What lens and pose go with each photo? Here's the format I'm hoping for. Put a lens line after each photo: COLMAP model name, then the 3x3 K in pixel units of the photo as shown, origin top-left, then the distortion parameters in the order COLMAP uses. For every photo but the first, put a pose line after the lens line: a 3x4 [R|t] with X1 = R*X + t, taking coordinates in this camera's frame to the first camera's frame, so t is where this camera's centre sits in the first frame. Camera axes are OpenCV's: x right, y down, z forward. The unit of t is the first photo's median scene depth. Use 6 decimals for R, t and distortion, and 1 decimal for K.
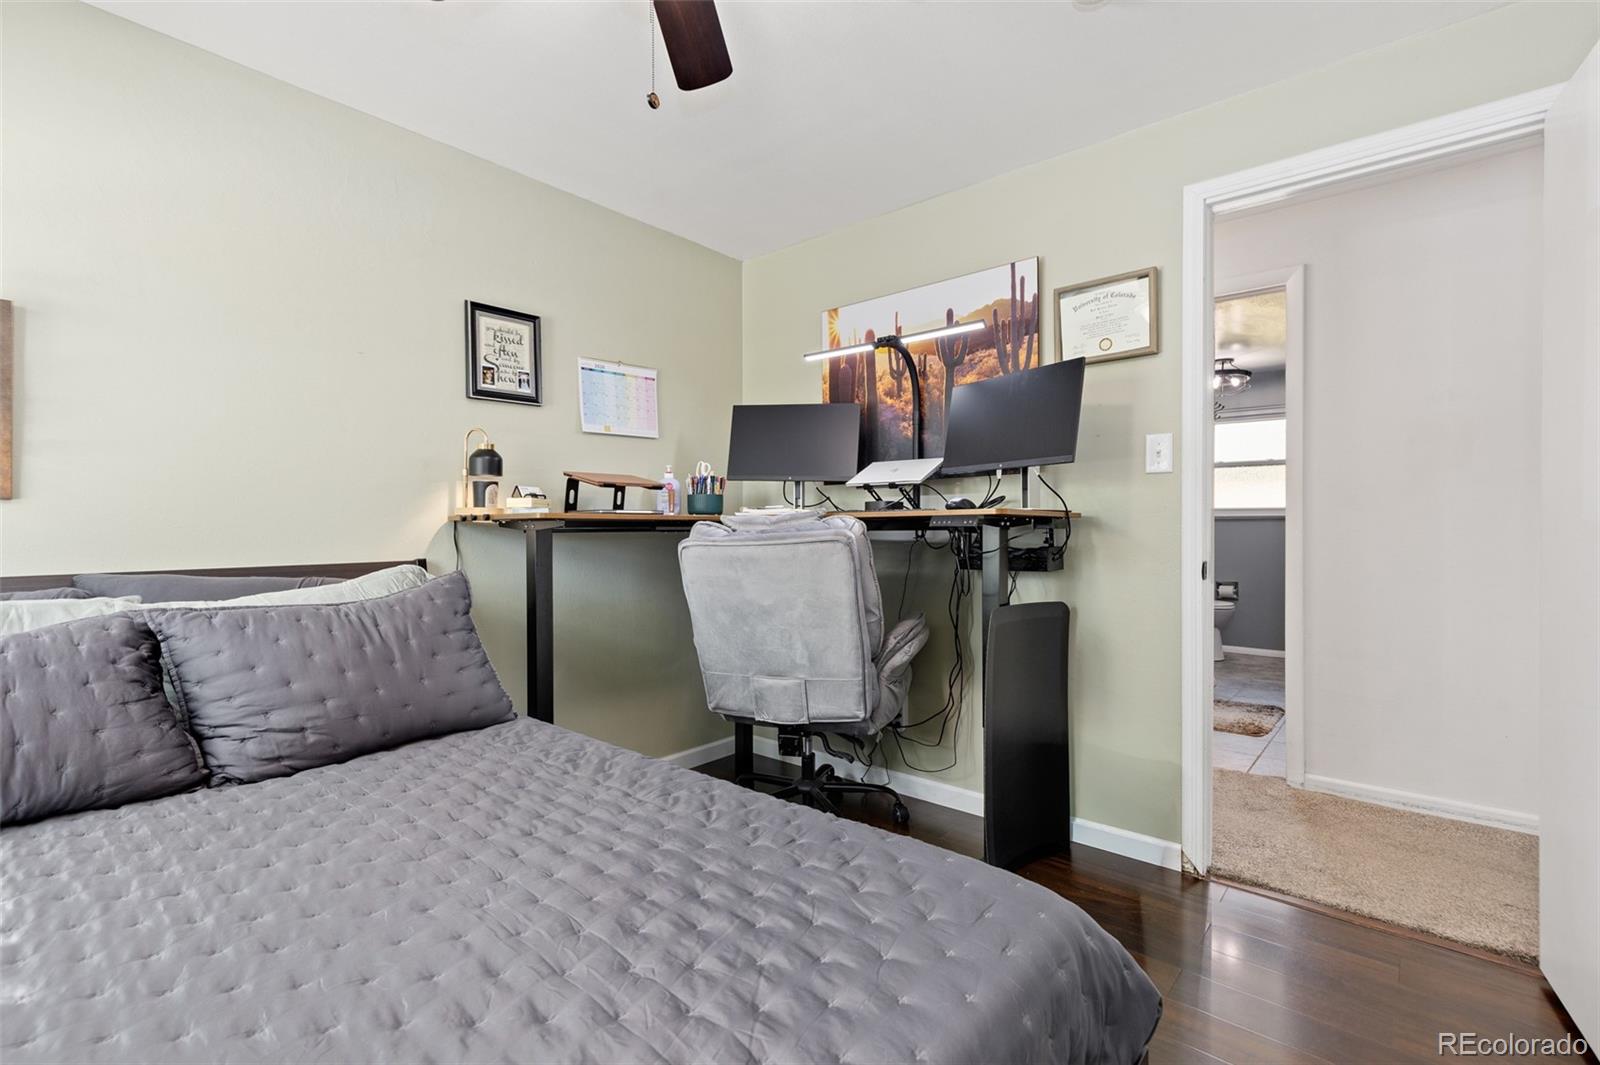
lens RADIAL K [[732.1, 0, 796.9], [0, 732.1, 527.6], [0, 0, 1]] dist [0.005299, 0.000504]
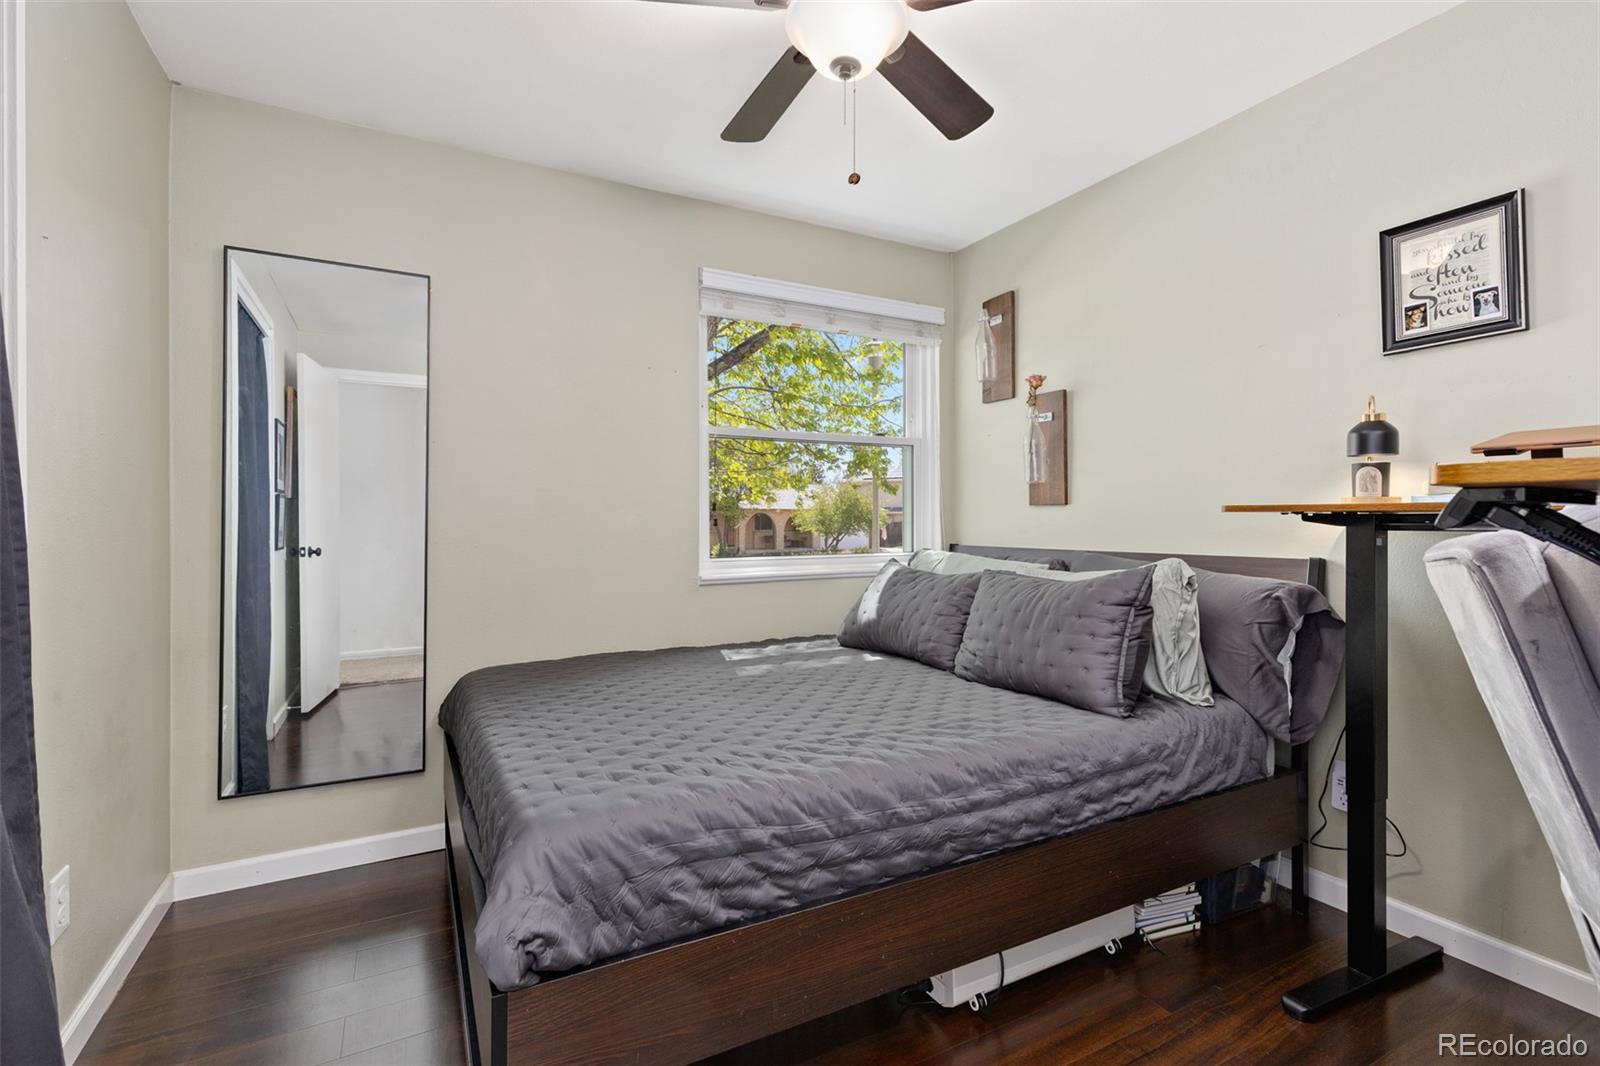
lens RADIAL K [[732.1, 0, 798.2], [0, 732.1, 526.7], [0, 0, 1]] dist [0.005299, 0.000504]
pose [[-0.358350, 0.004201, -0.933578, 0.496106], [-0.005028, 0.999967, 0.006429, 0.002698], [0.933574, 0.006998, -0.358317, 0.687645]]
